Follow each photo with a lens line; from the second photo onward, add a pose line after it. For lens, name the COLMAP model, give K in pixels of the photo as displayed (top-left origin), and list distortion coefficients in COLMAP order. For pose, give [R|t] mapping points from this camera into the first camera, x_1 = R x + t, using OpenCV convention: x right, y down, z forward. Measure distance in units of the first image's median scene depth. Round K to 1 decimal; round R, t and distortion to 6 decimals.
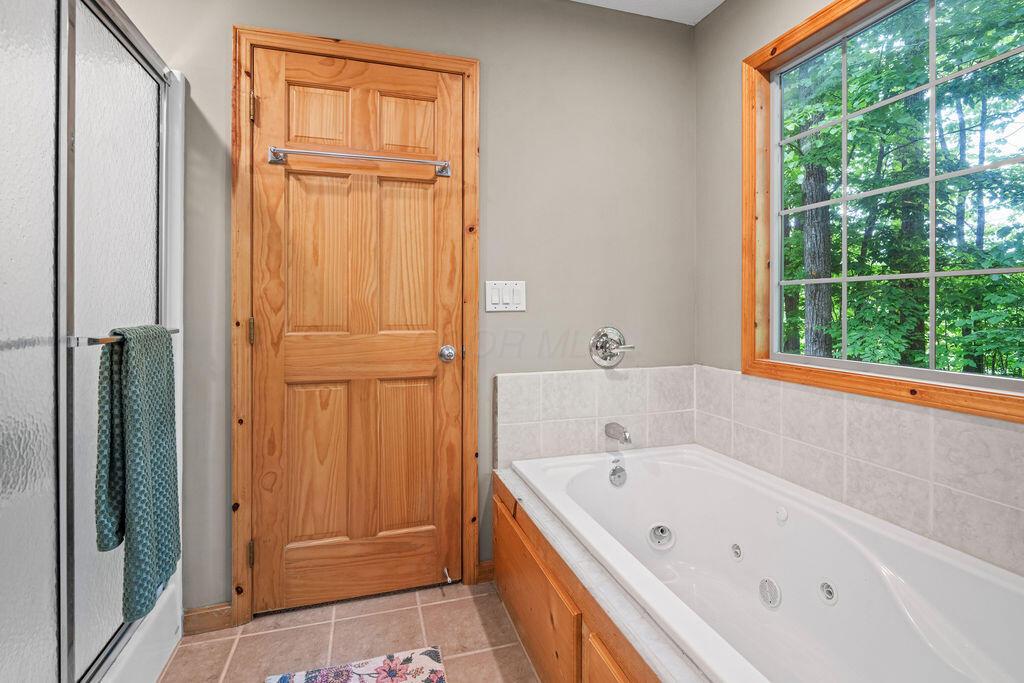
lens RADIAL K [[483.1, 0, 513.0], [0, 483.1, 304.1], [0, 0, 1]] dist [-0.000458, -0.000102]
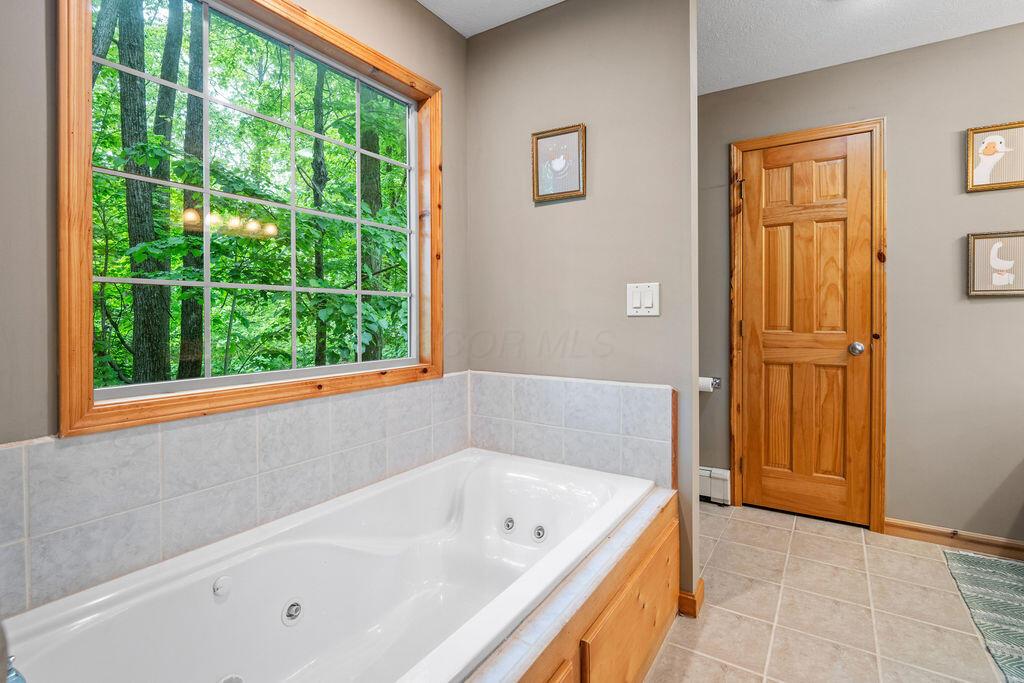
lens RADIAL K [[503.4, 0, 514.8], [0, 503.4, 320.5], [0, 0, 1]] dist [-0.001491, -0.000420]
pose [[-0.649382, 0.000651, 0.760462, -0.485288], [0.002683, 0.999995, 0.001435, 0.018605], [-0.760458, 0.002972, -0.649380, 1.603433]]
